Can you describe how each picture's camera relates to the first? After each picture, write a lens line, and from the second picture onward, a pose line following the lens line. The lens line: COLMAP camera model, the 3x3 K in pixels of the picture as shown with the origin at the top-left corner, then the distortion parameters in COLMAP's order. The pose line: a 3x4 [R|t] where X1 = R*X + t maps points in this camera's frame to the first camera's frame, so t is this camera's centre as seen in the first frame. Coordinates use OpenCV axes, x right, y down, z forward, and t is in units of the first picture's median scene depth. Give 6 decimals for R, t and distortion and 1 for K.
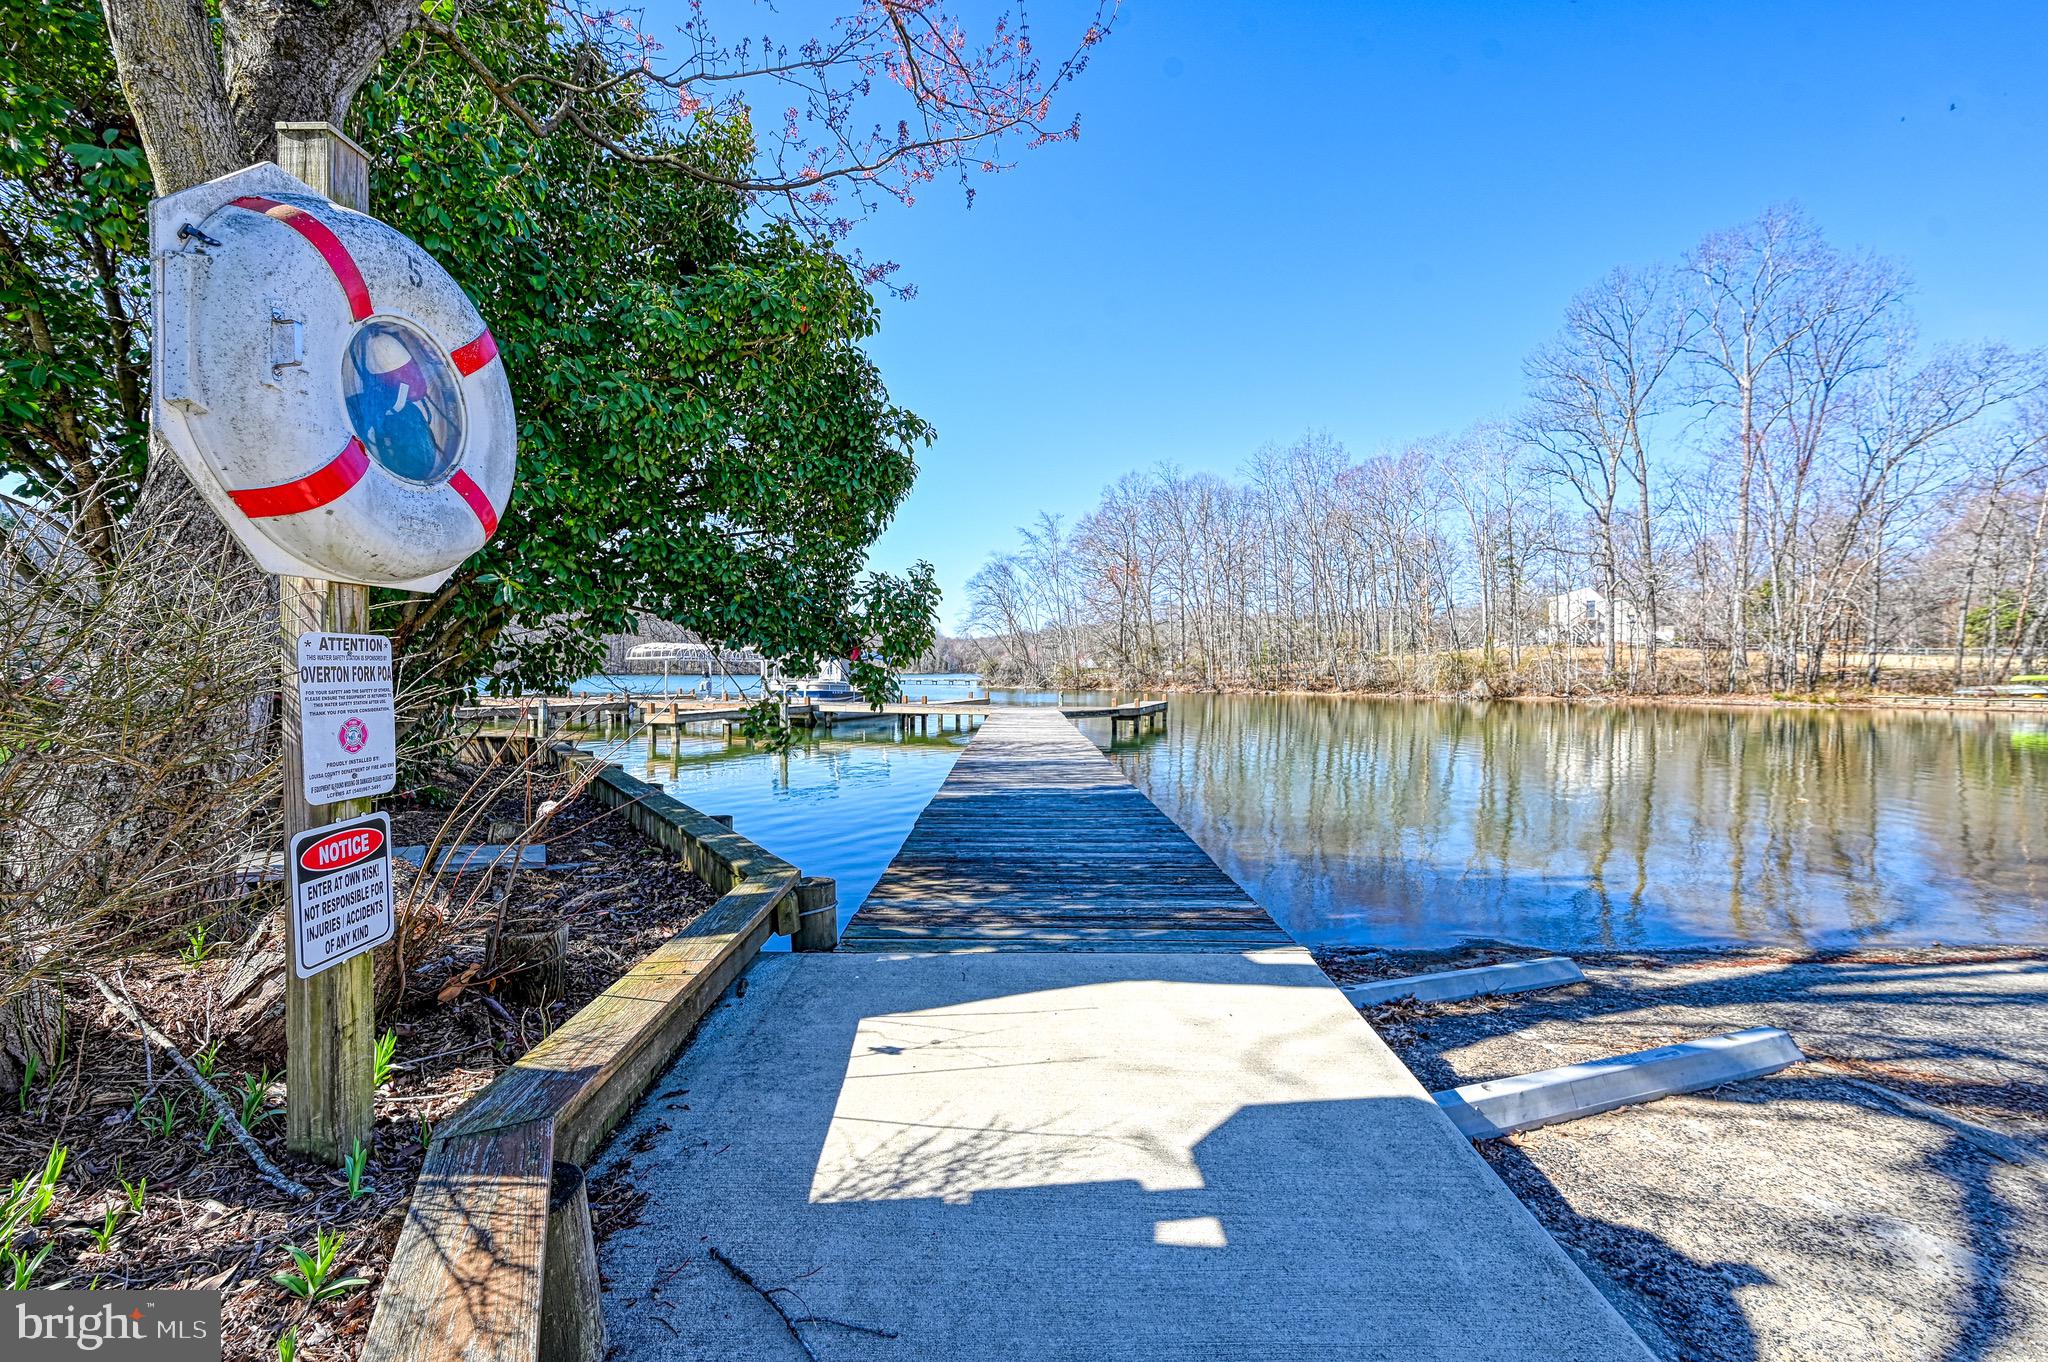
lens RADIAL K [[830.9, 0, 1027.2], [0, 830.9, 684.6], [0, 0, 1]] dist [-0.001241, -0.000189]
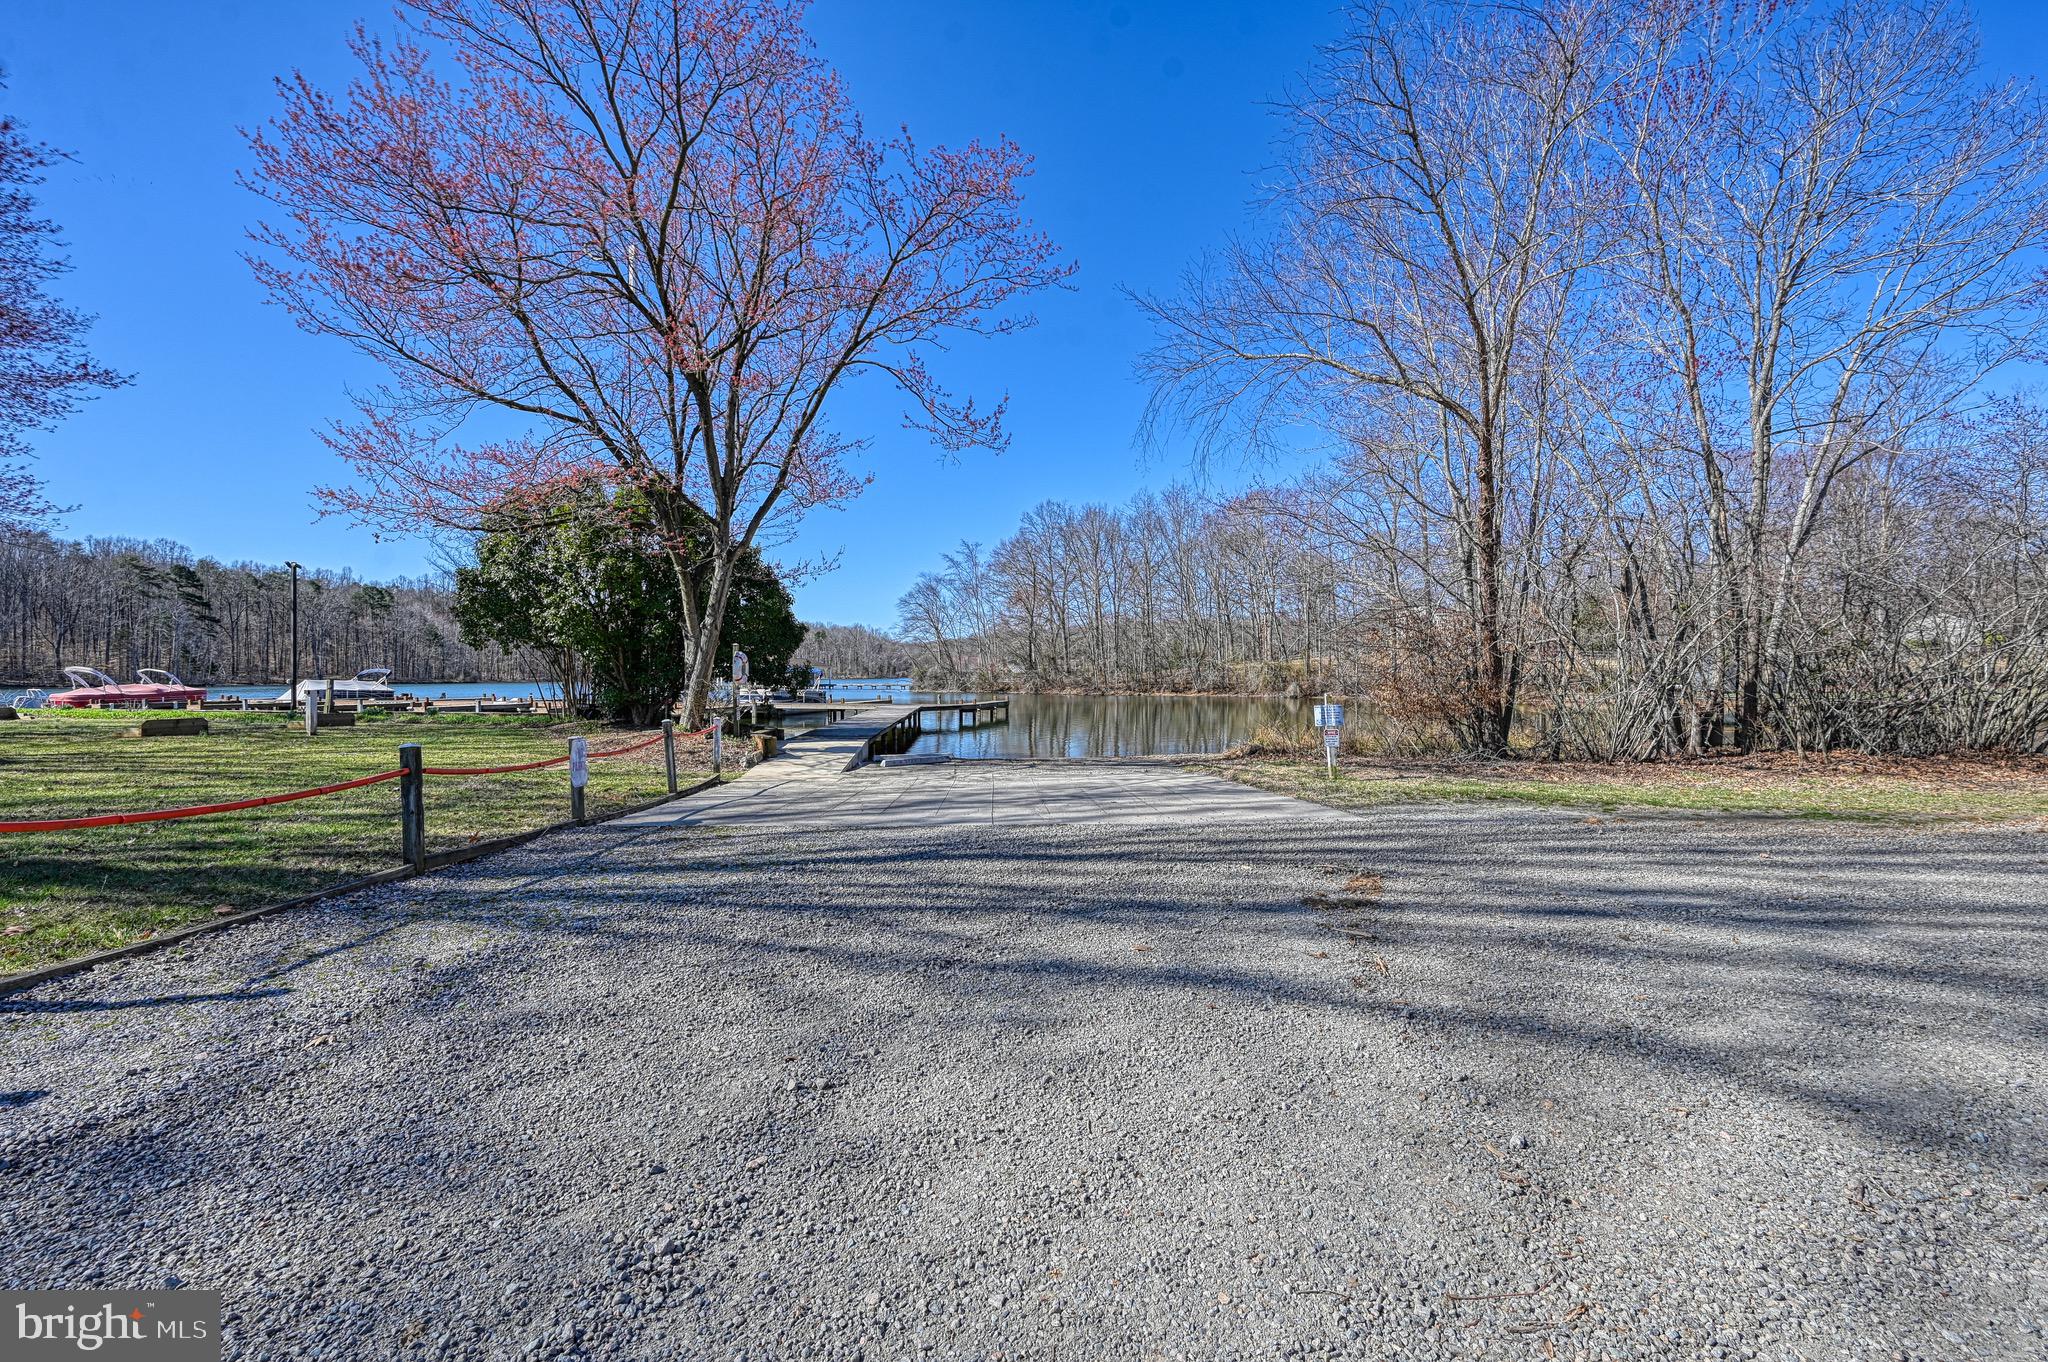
lens RADIAL K [[830.9, 0, 1027.2], [0, 830.9, 684.6], [0, 0, 1]] dist [-0.001241, -0.000189]
pose [[0.998352, -0.005927, 0.057085, 0.049467], [0.006129, 0.999976, -0.003374, -0.001270], [-0.057064, 0.003718, 0.998364, -0.213257]]
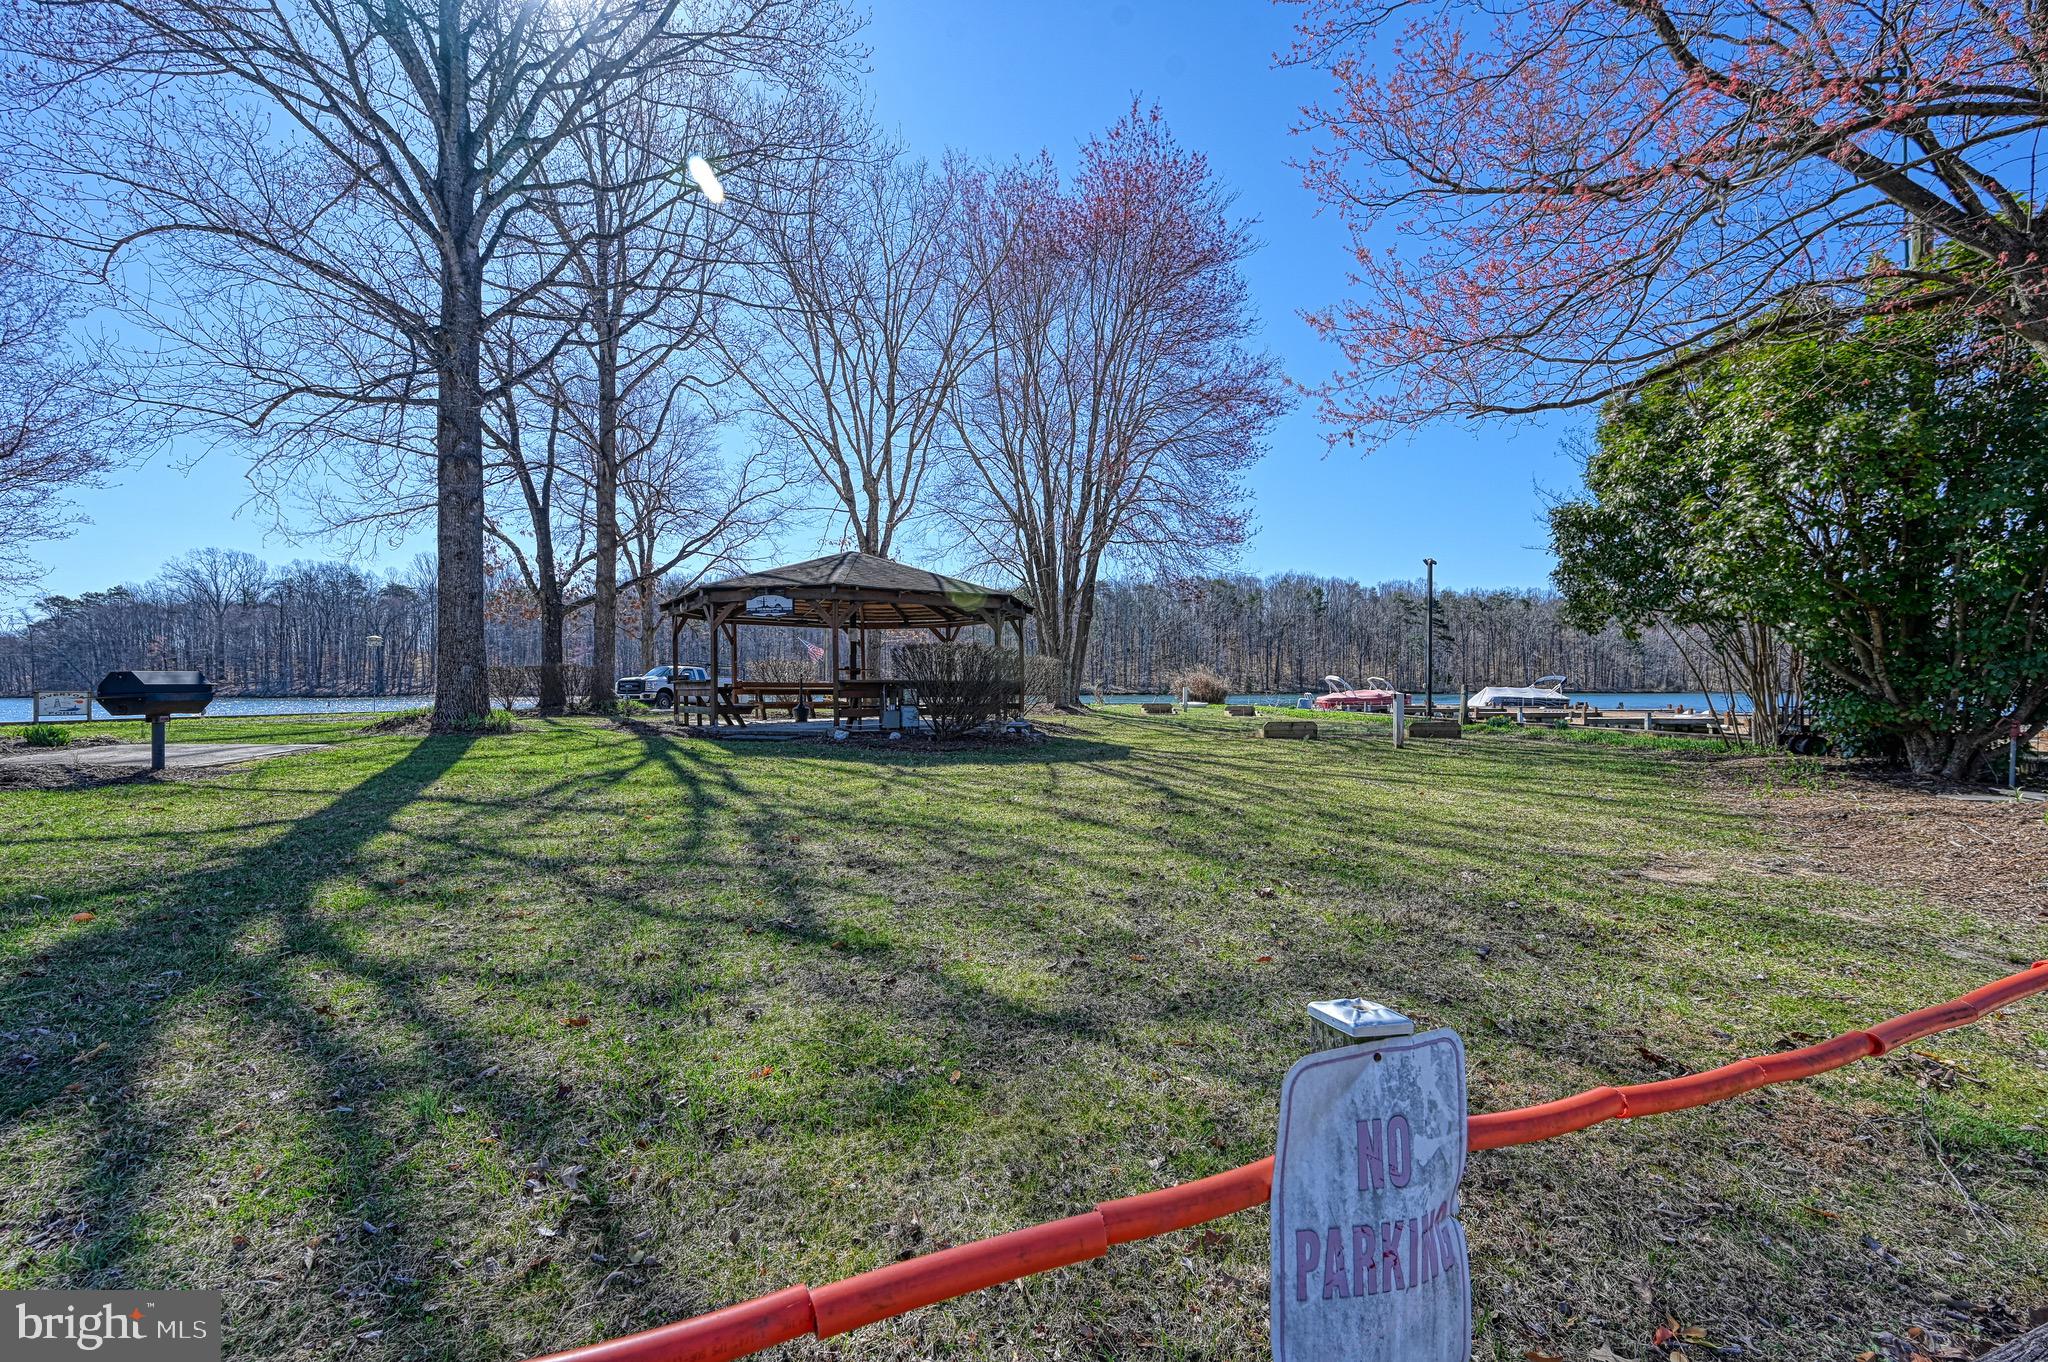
lens RADIAL K [[830.9, 0, 1027.2], [0, 830.9, 684.6], [0, 0, 1]] dist [-0.001241, -0.000189]
pose [[0.363720, -0.004965, -0.931495, 0.019639], [-0.013059, 0.999860, -0.010428, -0.000900], [0.931417, 0.015958, 0.363604, -0.141138]]
